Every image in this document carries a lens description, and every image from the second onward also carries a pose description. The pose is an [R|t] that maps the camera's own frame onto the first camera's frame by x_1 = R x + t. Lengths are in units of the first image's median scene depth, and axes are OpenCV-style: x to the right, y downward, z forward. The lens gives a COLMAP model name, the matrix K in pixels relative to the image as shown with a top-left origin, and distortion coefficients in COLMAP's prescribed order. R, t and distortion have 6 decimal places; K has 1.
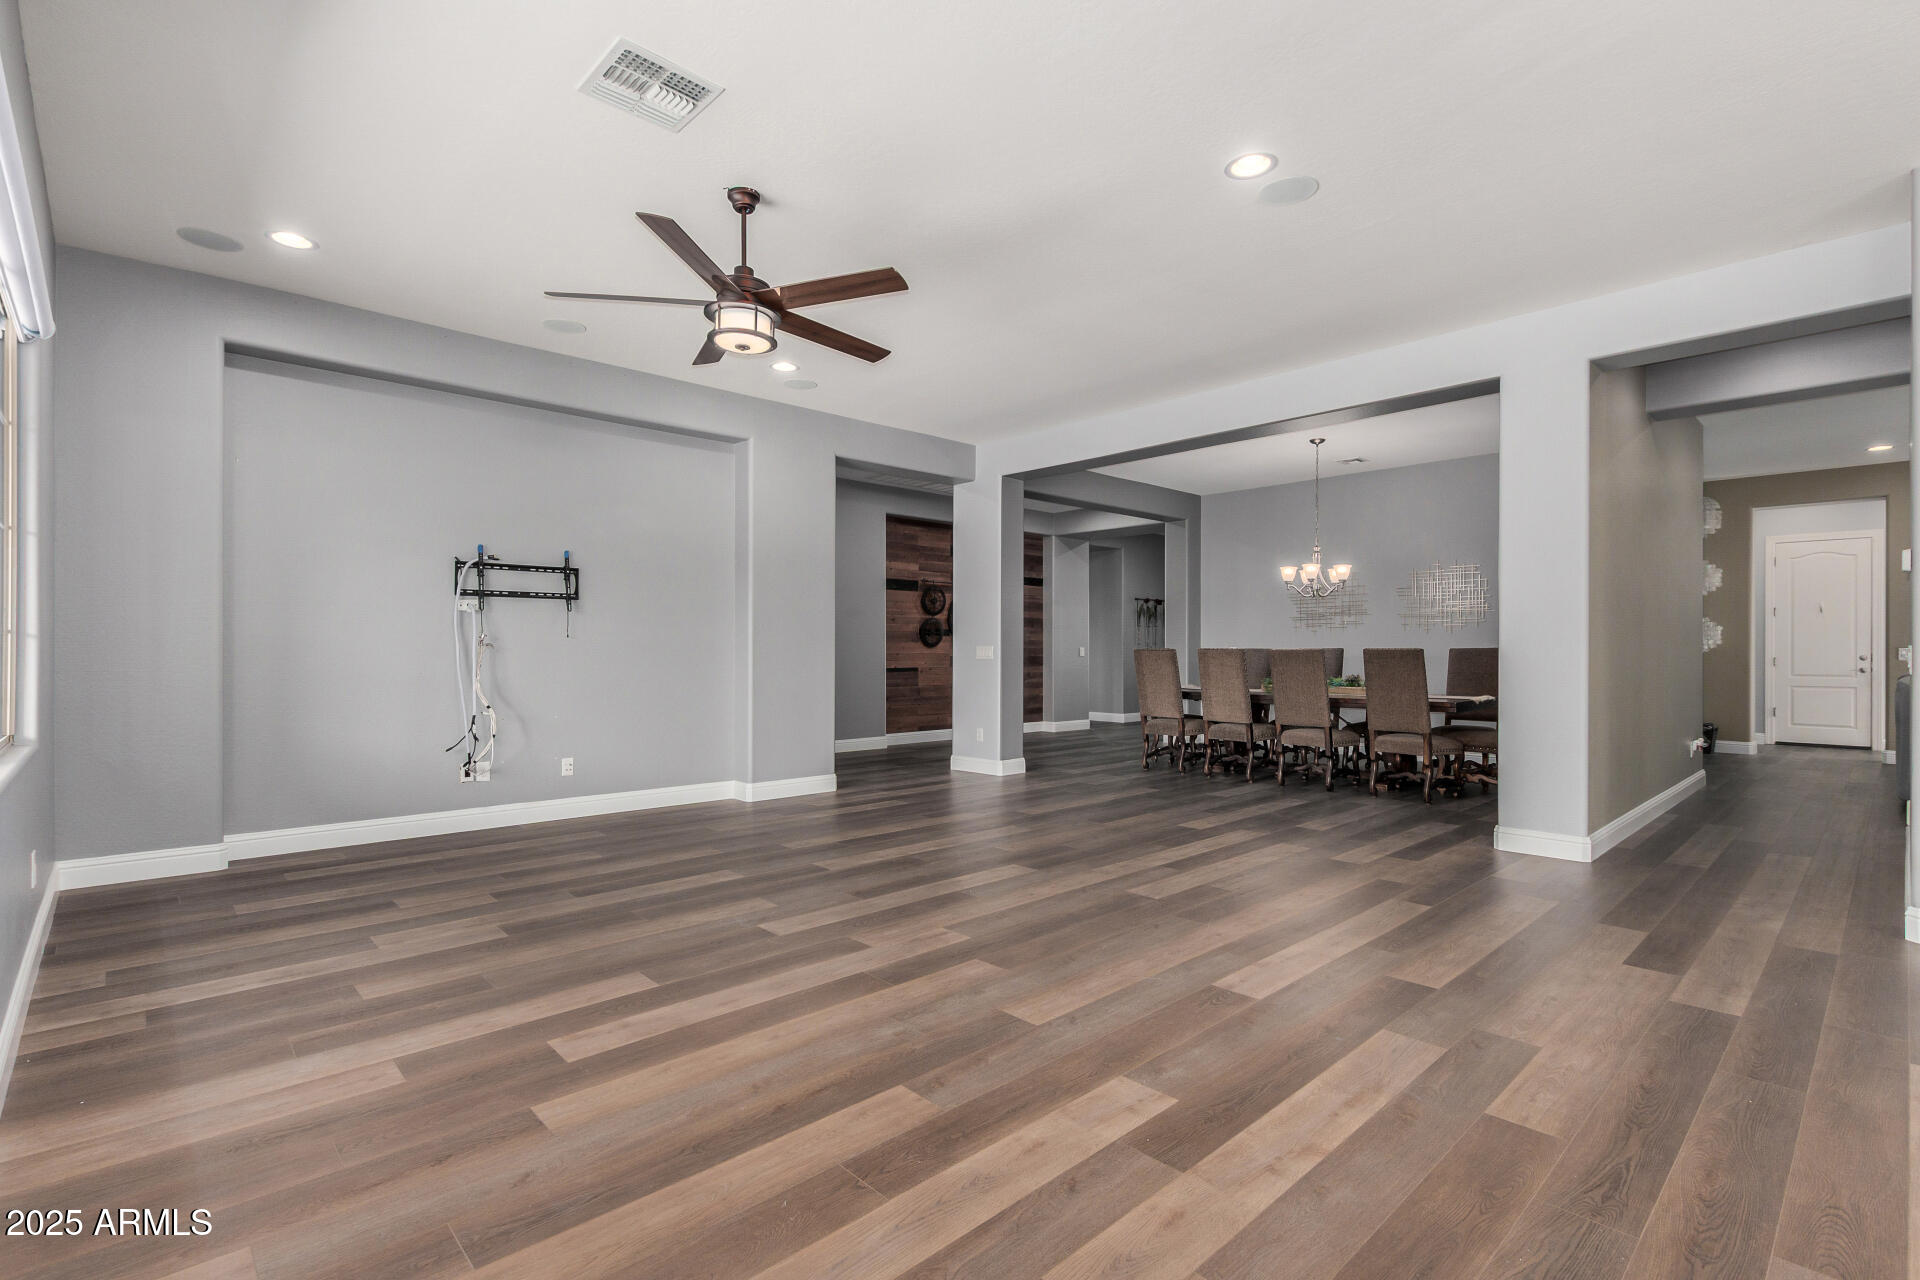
lens RADIAL K [[879.1, 0, 964.6], [0, 879.1, 645.1], [0, 0, 1]] dist [0.002803, 0.000116]
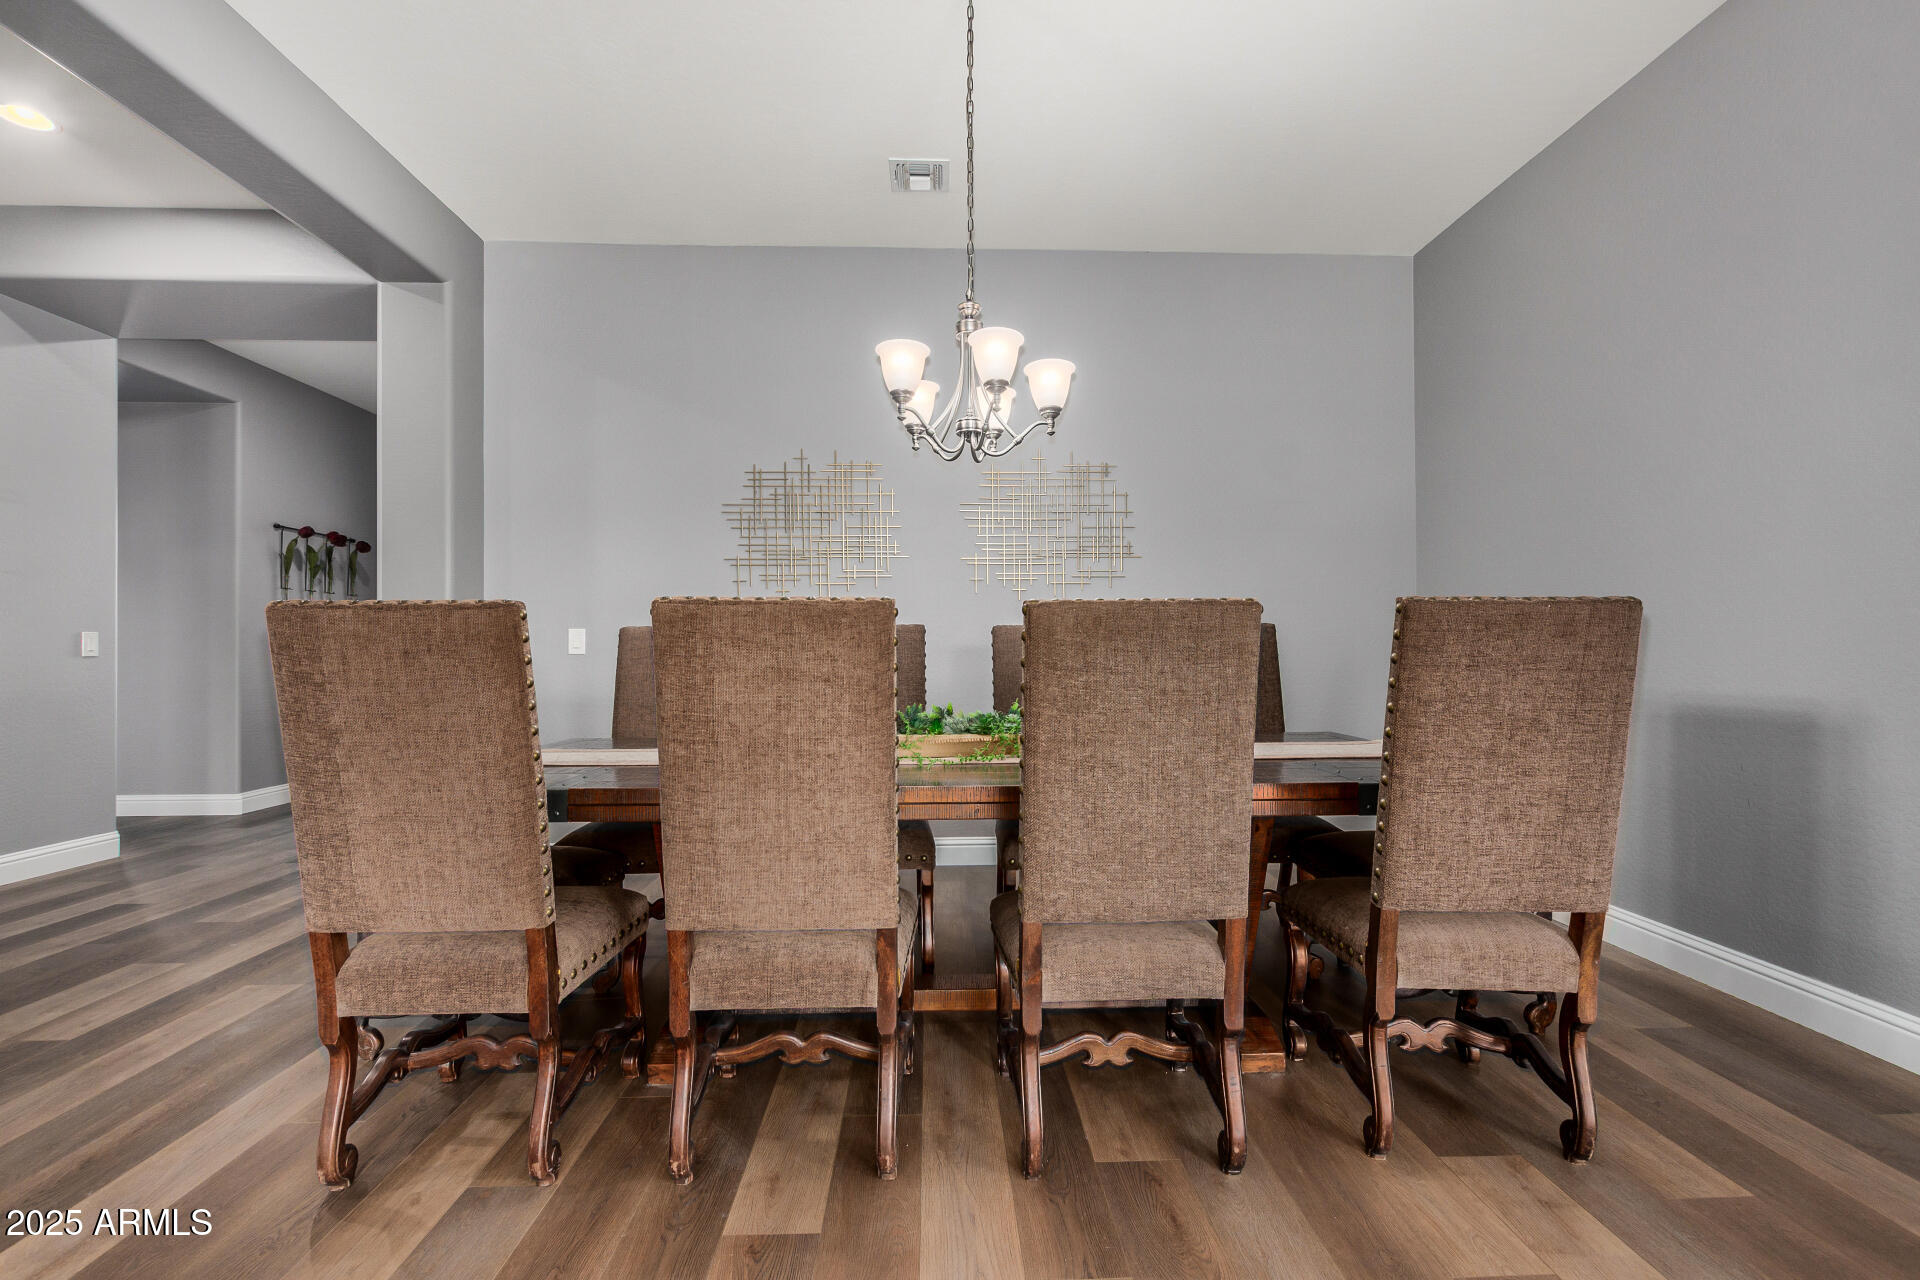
lens RADIAL K [[879.1, 0, 964.6], [0, 879.1, 645.1], [0, 0, 1]] dist [0.002803, 0.000116]
pose [[0.655935, -0.003150, 0.754810, 0.089813], [0.004795, 0.999989, 0.000007, 0.009142], [-0.754802, 0.003615, 0.655943, 0.460948]]
